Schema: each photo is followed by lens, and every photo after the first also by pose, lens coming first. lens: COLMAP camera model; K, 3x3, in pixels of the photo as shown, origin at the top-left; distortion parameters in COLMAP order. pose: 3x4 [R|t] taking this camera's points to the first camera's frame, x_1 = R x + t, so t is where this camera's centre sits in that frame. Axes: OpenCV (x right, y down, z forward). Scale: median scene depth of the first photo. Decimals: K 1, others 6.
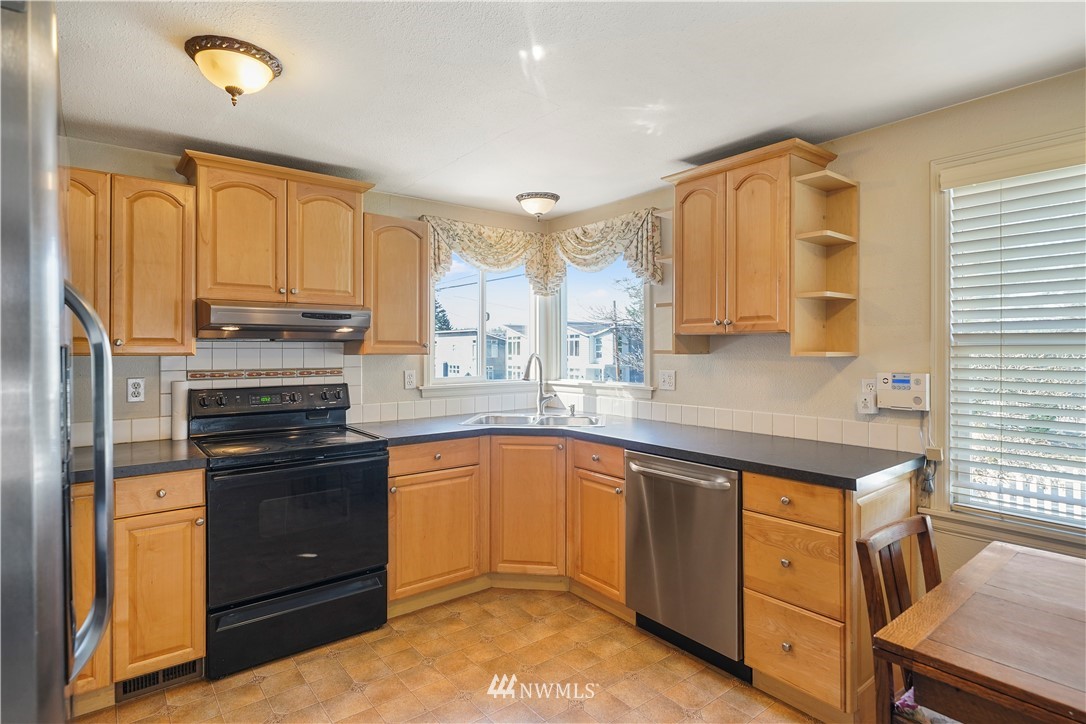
lens RADIAL K [[565.3, 0, 534.9], [0, 565.3, 346.4], [0, 0, 1]] dist [0.002455, -0.000575]
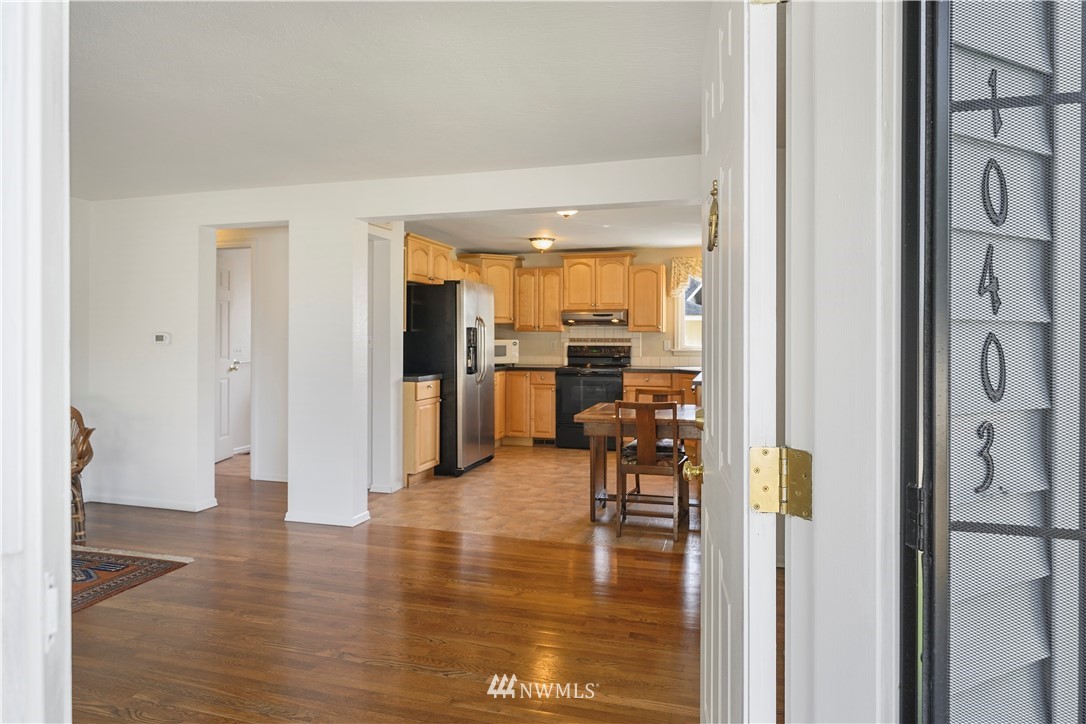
lens RADIAL K [[661.6, 0, 530.4], [0, 661.6, 334.4], [0, 0, 1]] dist [-0.002179, 0.000086]
pose [[0.572443, 0.001564, -0.819943, 1.630145], [0.002777, 0.999989, 0.003846, 0.014142], [0.819940, -0.004478, 0.572432, -0.785260]]
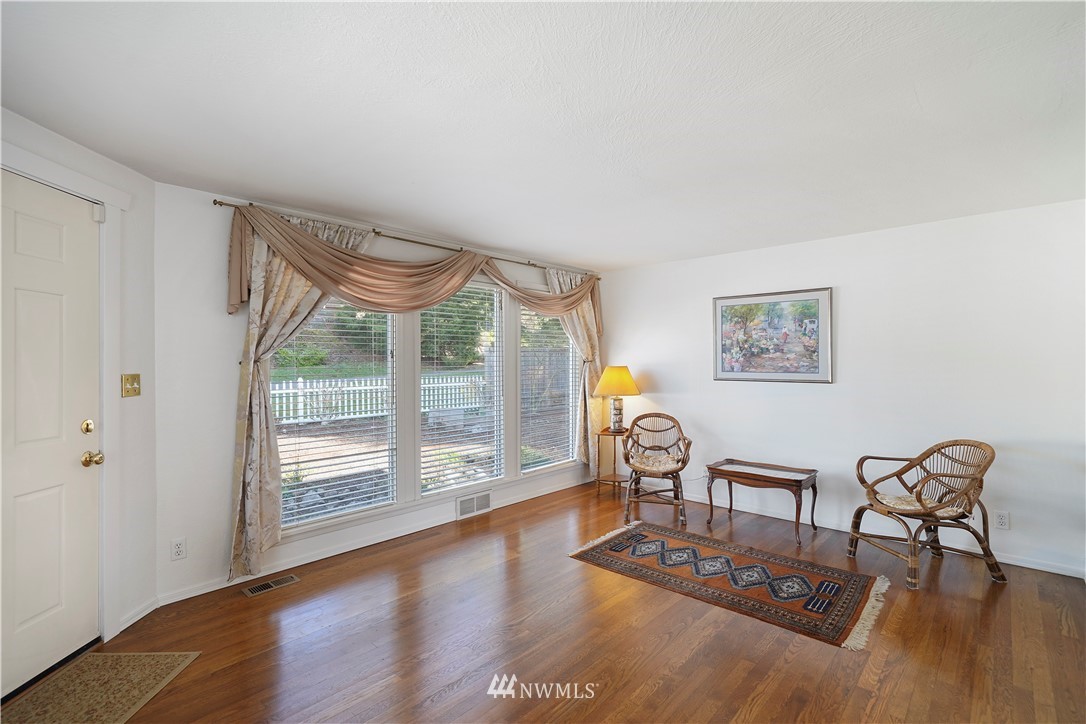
lens RADIAL K [[494.7, 0, 545.8], [0, 494.7, 357.4], [0, 0, 1]] dist [-0.000589, -0.000123]
pose [[-0.987051, 0.002482, -0.160389, 0.786115], [0.005332, 0.999835, -0.017346, 0.008992], [0.160320, -0.017976, -0.986901, 0.125094]]
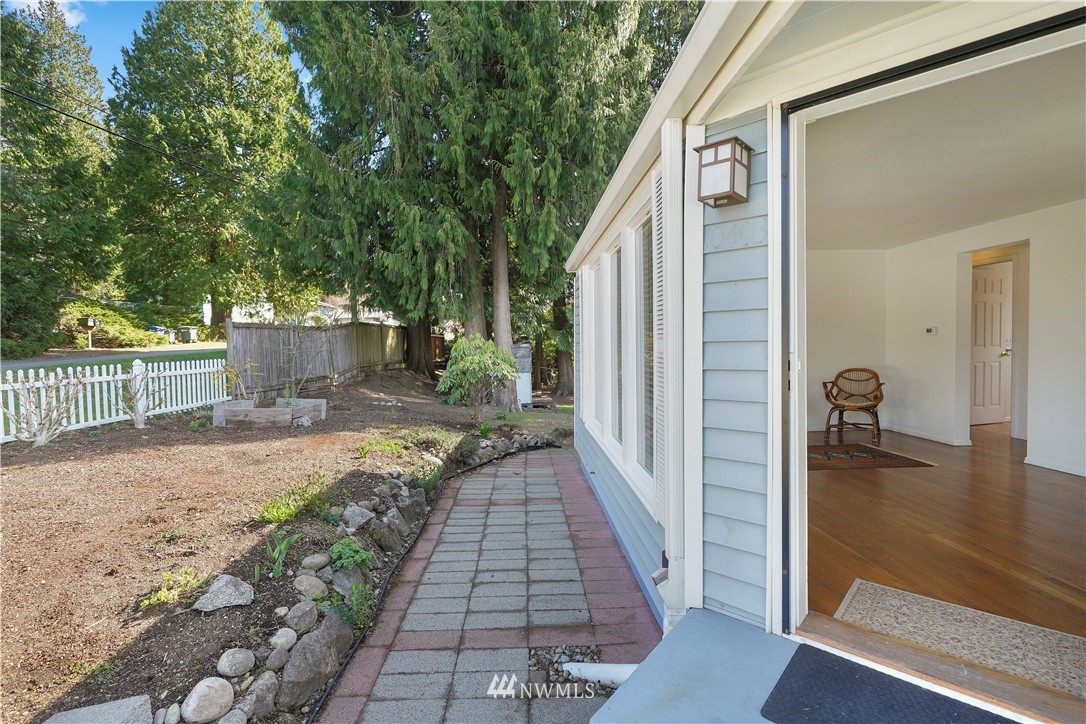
lens RADIAL K [[502.1, 0, 544.7], [0, 502.1, 356.0], [0, 0, 1]] dist [0.005635, -0.001624]
pose [[-0.583427, 0.032520, -0.811514, 2.220964], [0.020382, 0.999470, 0.025399, 0.047250], [0.811910, -0.001722, -0.583780, -0.665987]]
